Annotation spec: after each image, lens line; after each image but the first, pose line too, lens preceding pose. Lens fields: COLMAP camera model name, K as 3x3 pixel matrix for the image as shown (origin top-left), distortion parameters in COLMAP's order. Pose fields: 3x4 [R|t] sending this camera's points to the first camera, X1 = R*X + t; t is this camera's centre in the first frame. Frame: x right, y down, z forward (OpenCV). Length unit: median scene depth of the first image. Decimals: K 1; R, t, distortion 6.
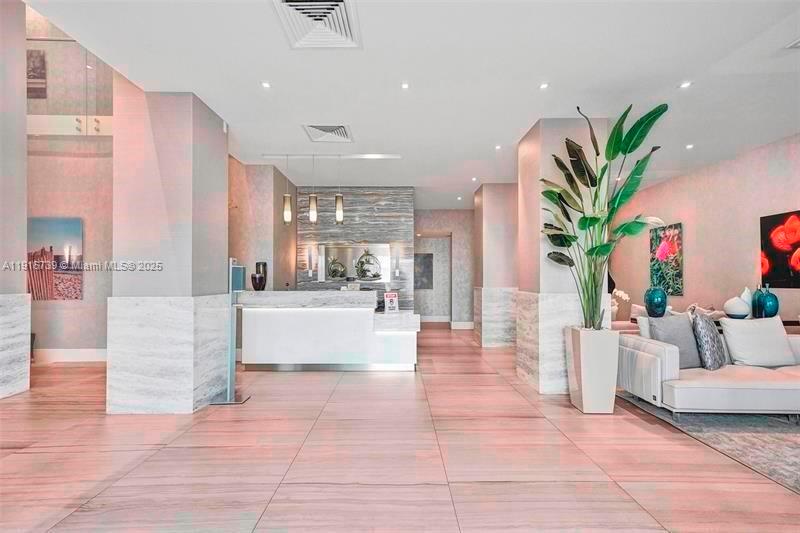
lens RADIAL K [[368.7, 0, 397.0], [0, 368.7, 276.4], [0, 0, 1]] dist [0.001178, 0.007525]
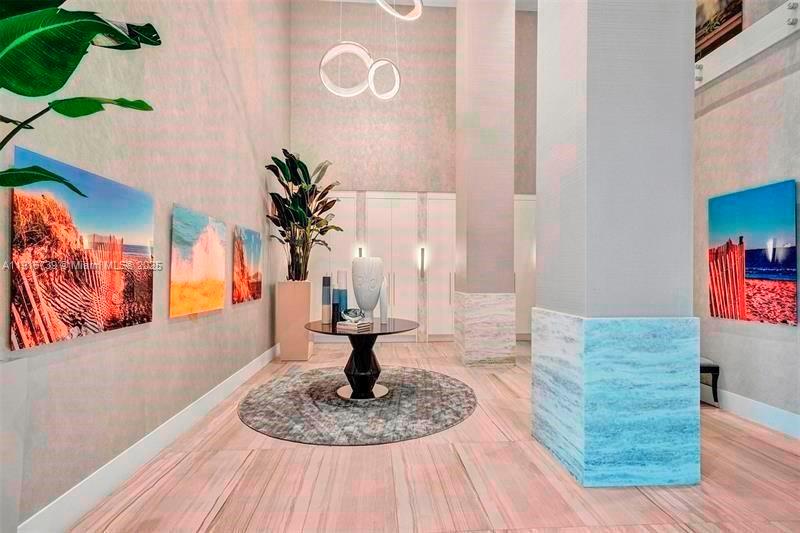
lens RADIAL K [[368.7, 0, 397.0], [0, 368.7, 276.4], [0, 0, 1]] dist [0.001178, 0.007525]
pose [[0.053196, 0.002163, -0.998582, -0.402420], [0.009421, 0.999952, 0.002668, -0.023939], [0.998540, -0.009549, 0.053173, 0.463868]]
